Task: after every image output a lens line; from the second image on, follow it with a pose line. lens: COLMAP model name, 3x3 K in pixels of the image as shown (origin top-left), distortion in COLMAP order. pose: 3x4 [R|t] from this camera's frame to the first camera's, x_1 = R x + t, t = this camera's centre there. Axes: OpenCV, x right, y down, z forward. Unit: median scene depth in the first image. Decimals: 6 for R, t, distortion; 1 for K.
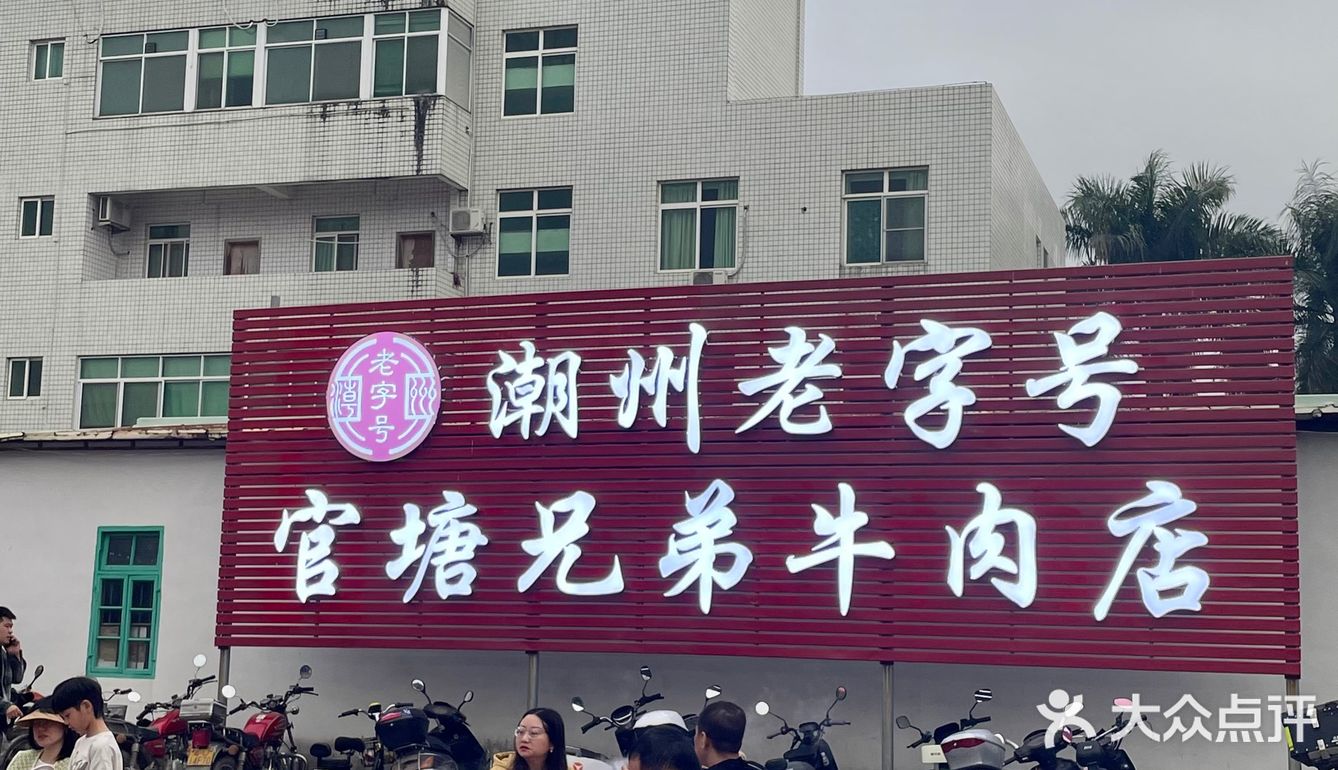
lens RADIAL K [[1865.9, 0, 669.0], [0, 1865.9, 385.0], [0, 0, 1]] dist [0.106503, -0.086296]
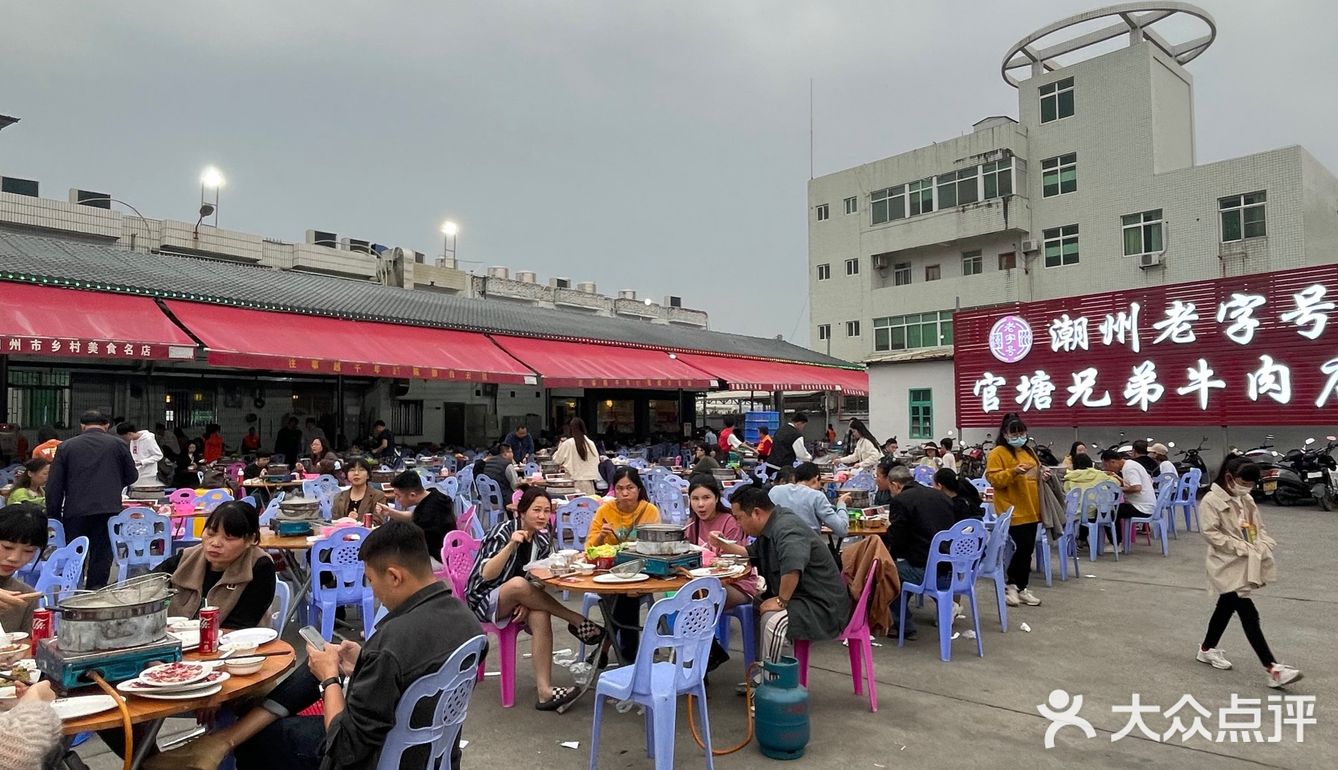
lens RADIAL K [[843.0, 0, 669.0], [0, 843.0, 385.0], [0, 0, 1]] dist [0.003918, -0.005662]
pose [[0.868561, -0.058296, -0.492142, 0.022419], [0.100479, 0.993147, 0.059691, -0.053323], [0.485290, -0.101295, 0.868466, -0.367289]]
